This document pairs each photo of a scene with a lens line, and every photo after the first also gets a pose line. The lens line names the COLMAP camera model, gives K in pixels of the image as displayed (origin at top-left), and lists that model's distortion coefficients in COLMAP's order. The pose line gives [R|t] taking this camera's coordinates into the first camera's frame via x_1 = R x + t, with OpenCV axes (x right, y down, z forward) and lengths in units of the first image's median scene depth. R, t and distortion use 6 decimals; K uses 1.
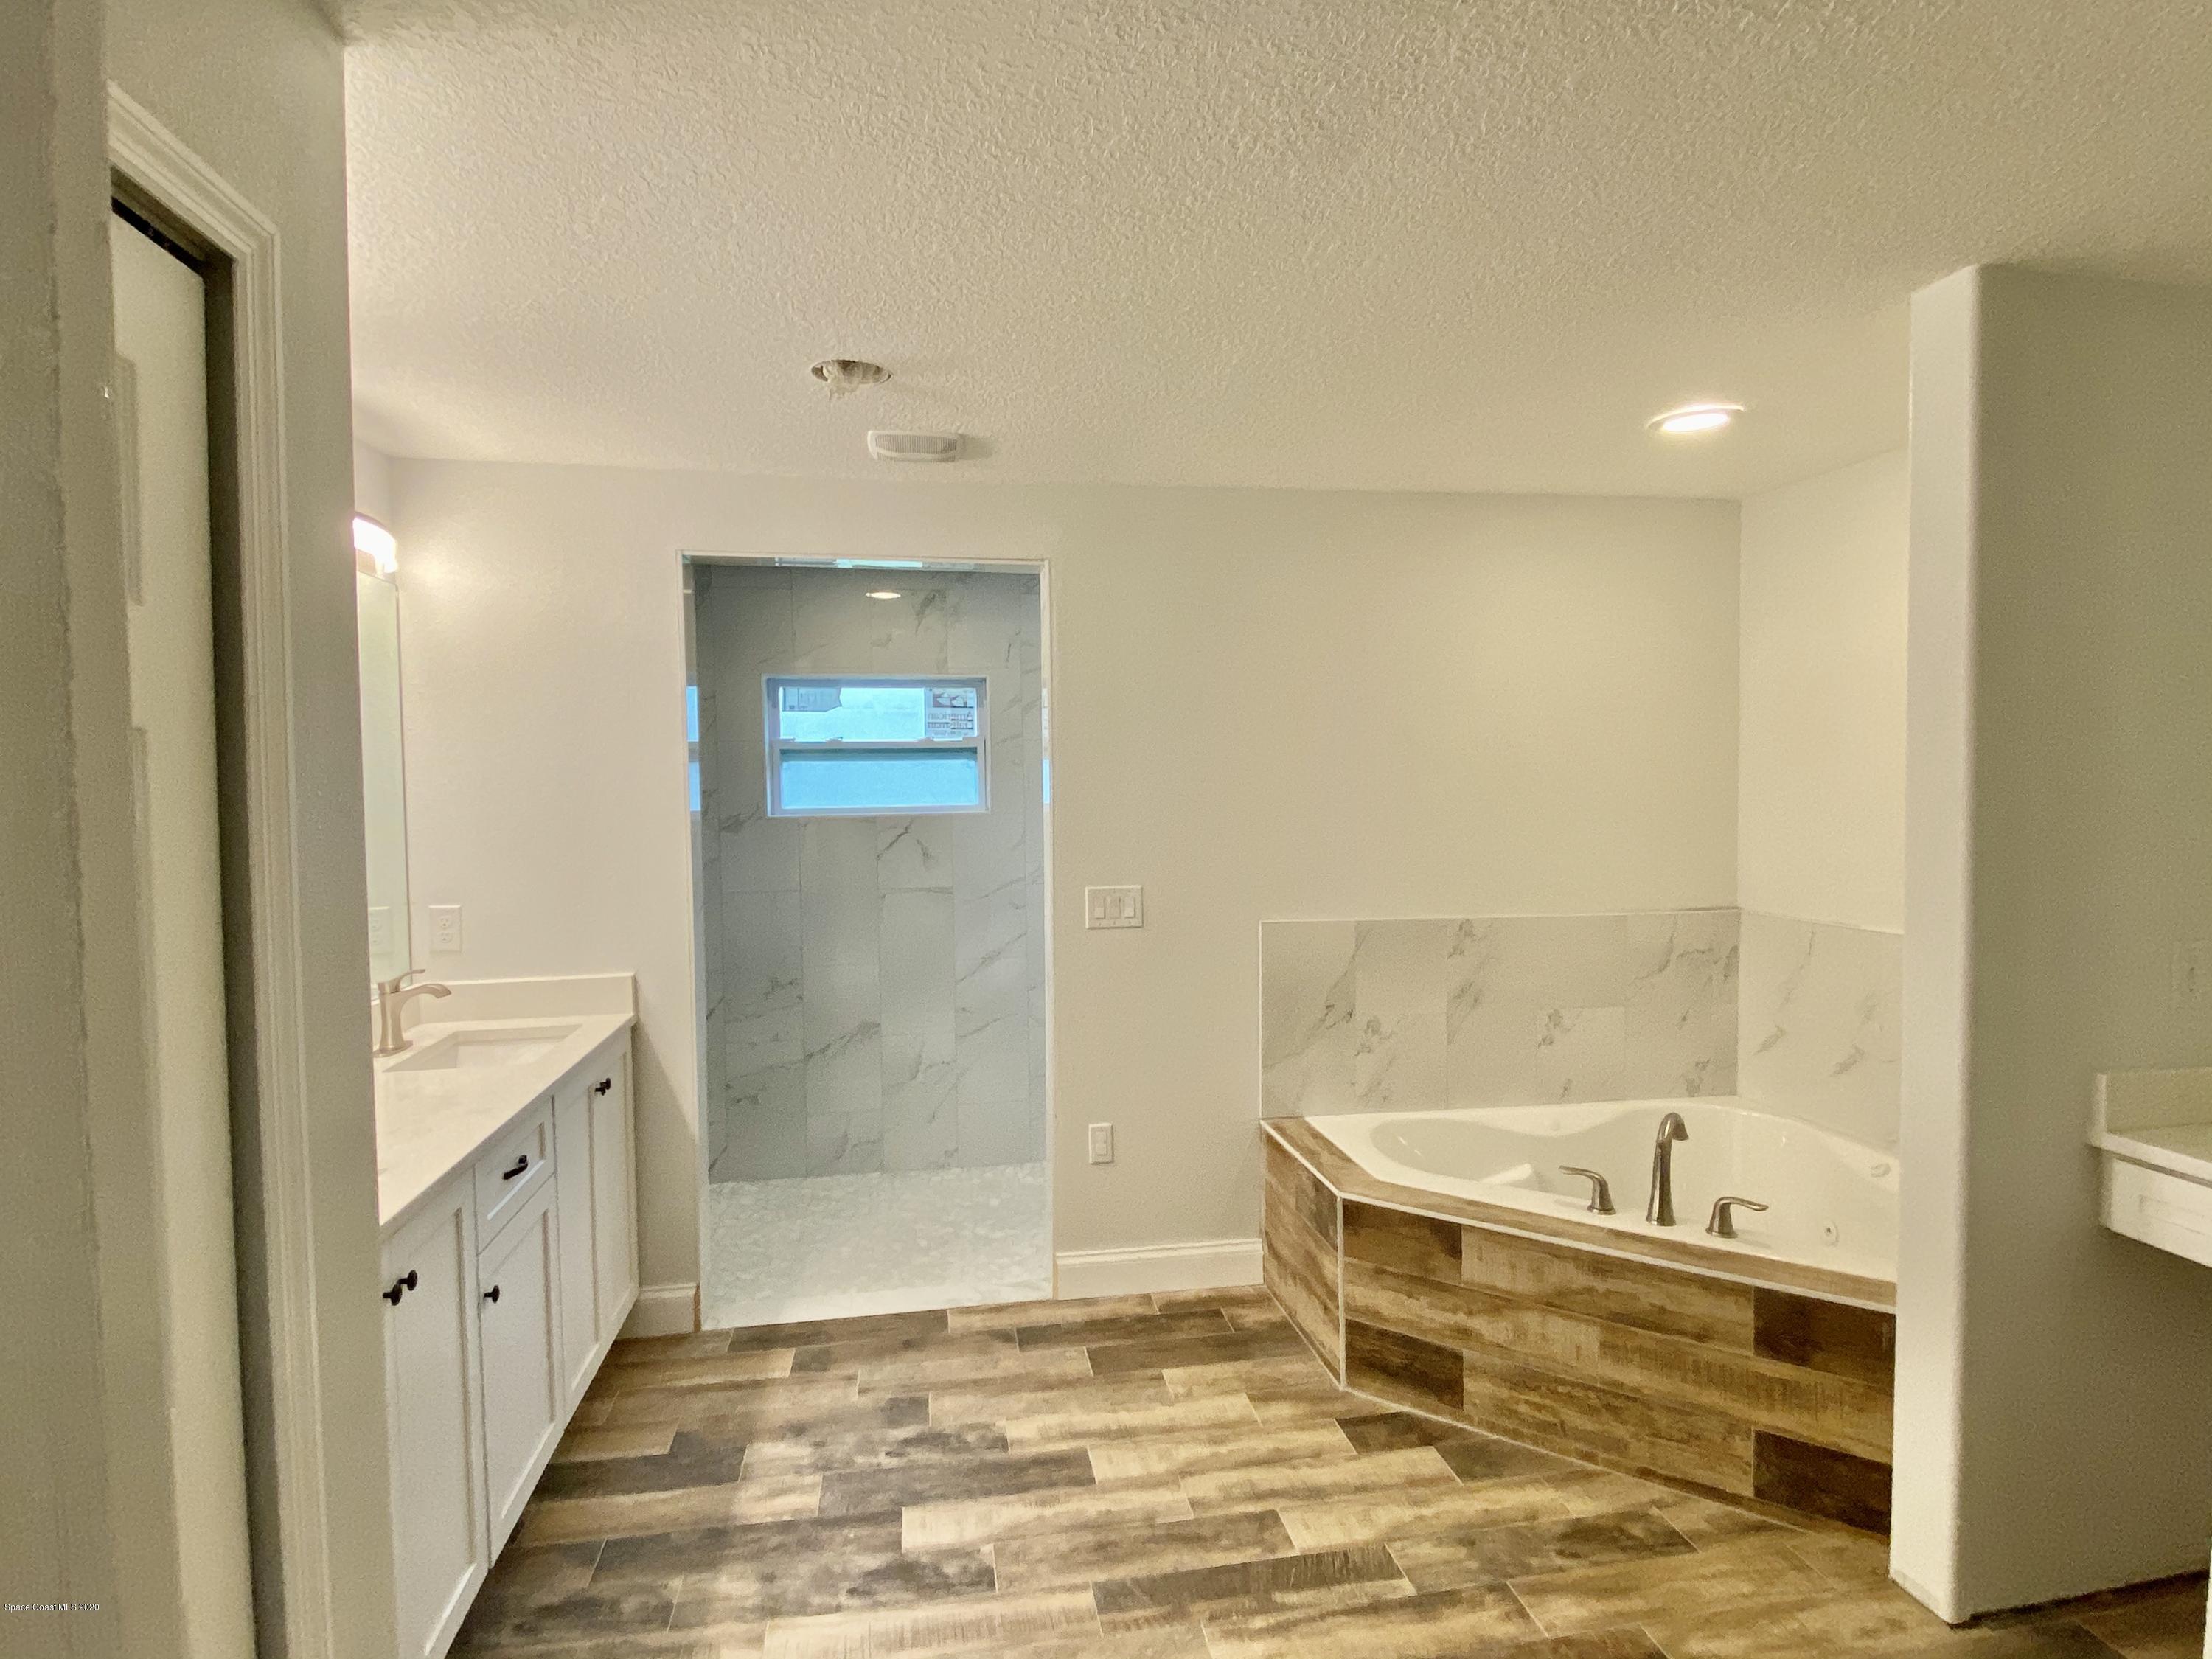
lens RADIAL K [[1150.0, 0, 1111.4], [0, 1150.0, 824.0], [0, 0, 1]] dist [0.031248, -0.033047]
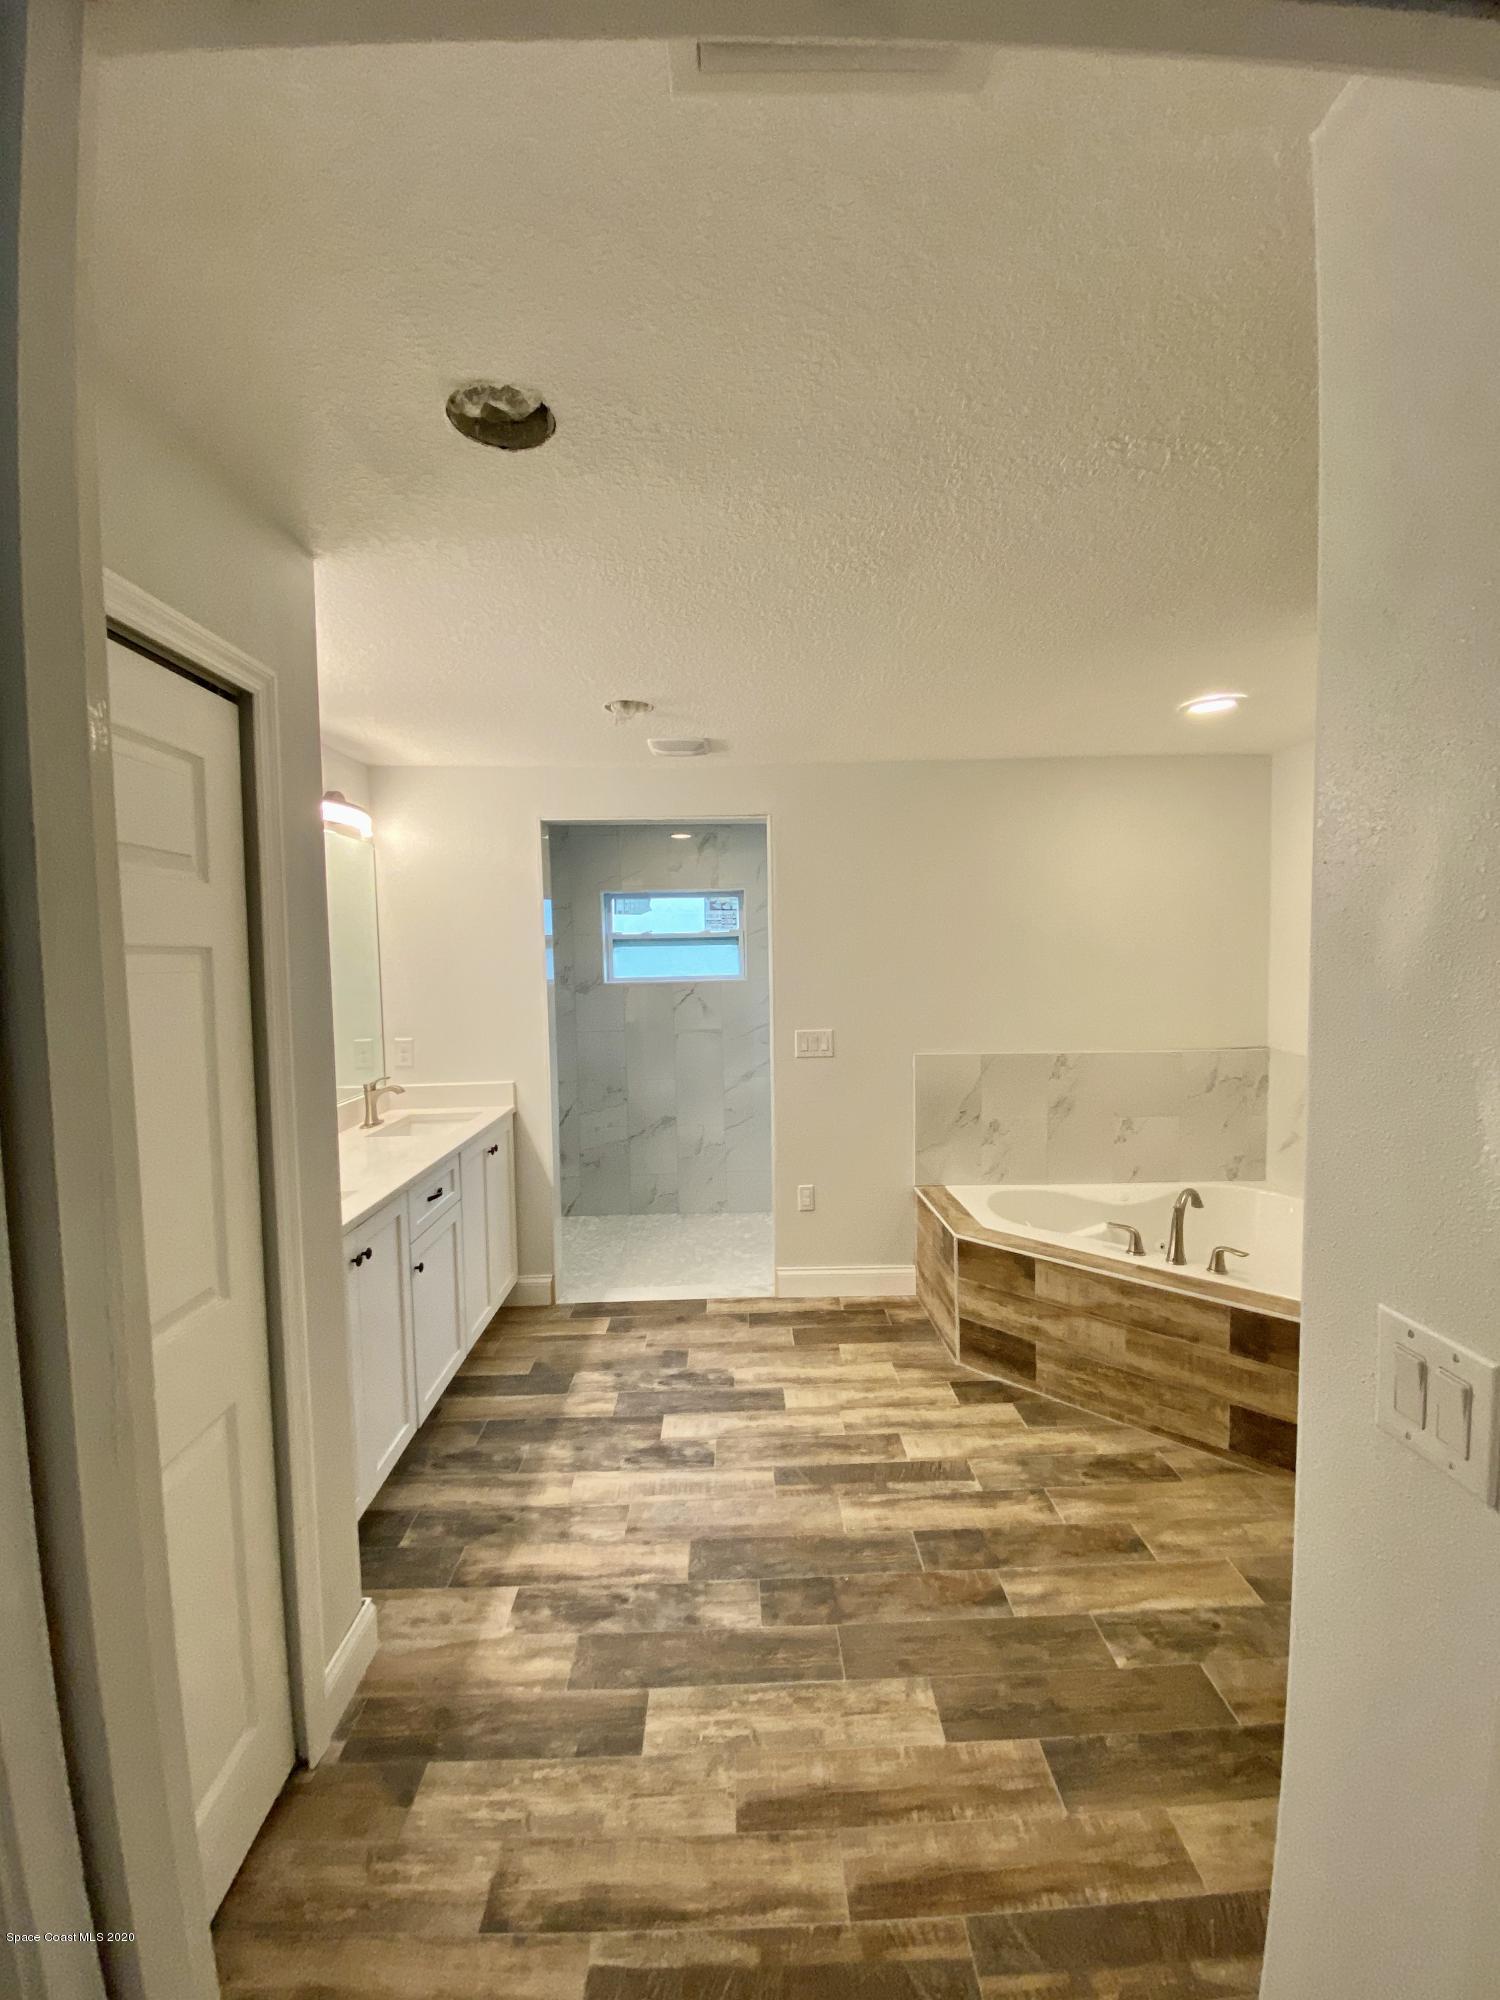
lens RADIAL K [[802.2, 0, 758.7], [0, 802.2, 1000.0], [0, 0, 1]] dist [0.020676, -0.019404]
pose [[0.990578, 0.002438, -0.136931, 0.090350], [0.000013, 0.999840, 0.017897, -0.004625], [0.136953, -0.017731, 0.990419, -0.070464]]
